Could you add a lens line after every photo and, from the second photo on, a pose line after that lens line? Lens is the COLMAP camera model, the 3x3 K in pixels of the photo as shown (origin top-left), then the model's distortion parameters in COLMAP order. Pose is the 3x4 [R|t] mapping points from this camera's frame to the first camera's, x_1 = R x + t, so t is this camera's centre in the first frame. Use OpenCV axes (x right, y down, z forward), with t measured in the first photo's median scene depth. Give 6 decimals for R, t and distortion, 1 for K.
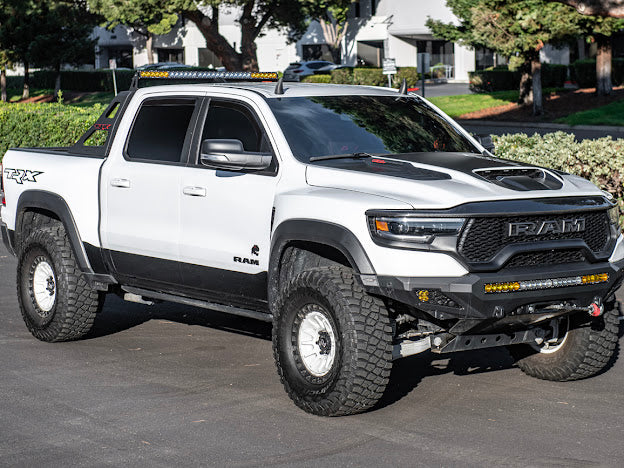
lens RADIAL K [[1499.4, 0, 312.0], [0, 1499.4, 234.0], [0, 0, 1]] dist [0.057633, 0.280351]
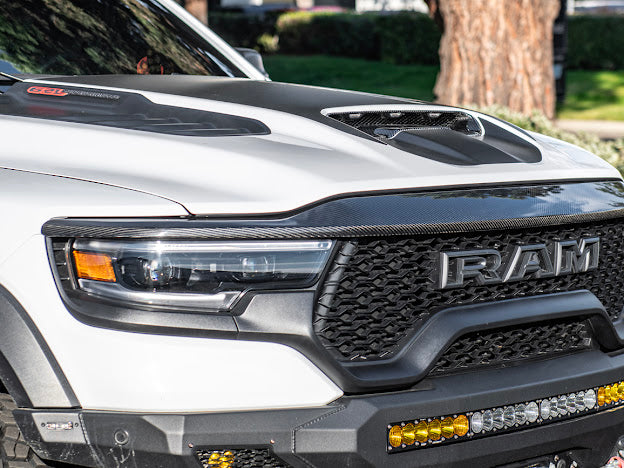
lens RADIAL K [[2104.2, 0, 361.6], [0, 2104.2, 233.4], [0, 0, 1]] dist [0.228801, 1.423554]
pose [[0.961044, -0.011999, 0.276133, -0.026489], [0.015692, 0.999815, -0.011167, -0.006158], [-0.275948, 0.015065, 0.961054, 0.491293]]
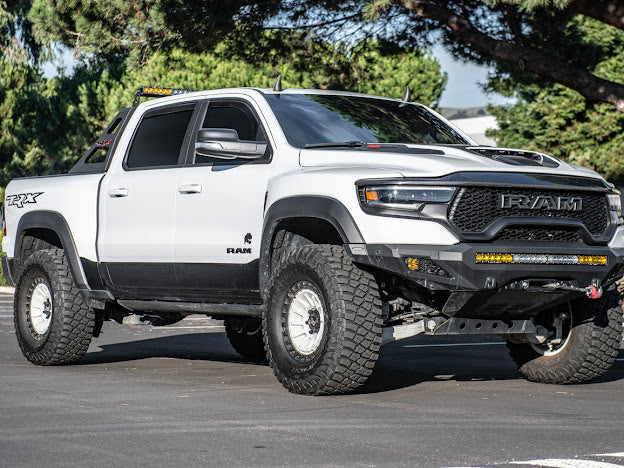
lens RADIAL K [[1589.2, 0, 312.0], [0, 1589.2, 234.0], [0, 0, 1]] dist [0.041179, 0.581457]
pose [[0.999445, 0.008922, -0.032084, 0.039066], [-0.012441, 0.993715, -0.111242, 0.129204], [0.030890, 0.111579, 0.993275, -0.031896]]
